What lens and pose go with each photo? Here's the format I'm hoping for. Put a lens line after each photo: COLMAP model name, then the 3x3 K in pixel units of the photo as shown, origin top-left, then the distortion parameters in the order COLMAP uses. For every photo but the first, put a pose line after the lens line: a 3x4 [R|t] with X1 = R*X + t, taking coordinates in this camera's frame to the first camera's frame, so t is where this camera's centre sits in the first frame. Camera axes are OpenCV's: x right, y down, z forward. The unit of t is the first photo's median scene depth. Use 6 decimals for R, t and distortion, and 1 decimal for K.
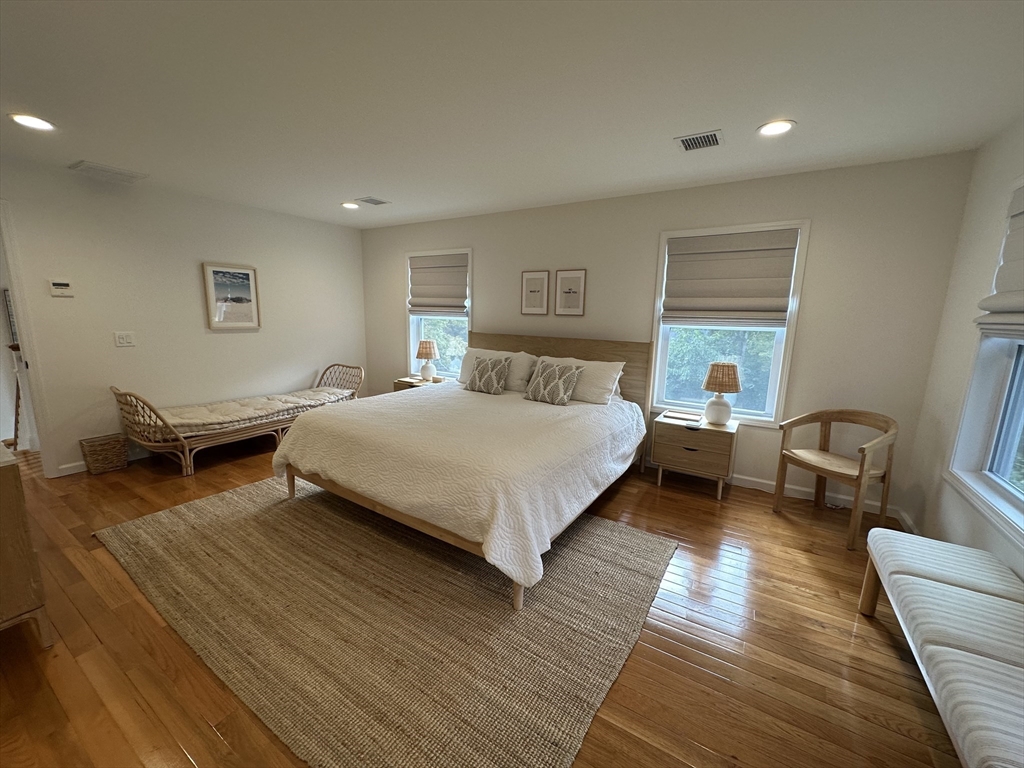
lens RADIAL K [[406.4, 0, 517.4], [0, 406.4, 384.9], [0, 0, 1]] dist [-0.000498, 0.000008]
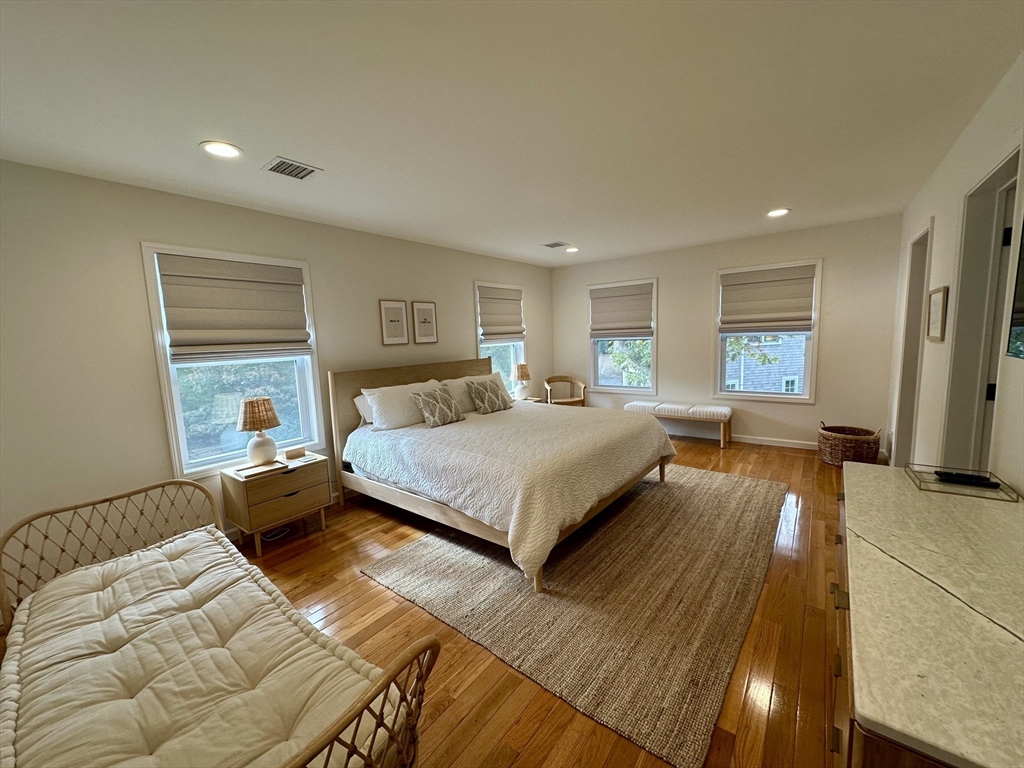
lens RADIAL K [[406.4, 0, 517.4], [0, 406.4, 384.9], [0, 0, 1]] dist [-0.000498, 0.000008]
pose [[0.090845, -0.140878, 0.985850, -0.941665], [0.228601, 0.966459, 0.117042, -0.136137], [-0.969272, 0.214733, 0.120003, 0.665130]]
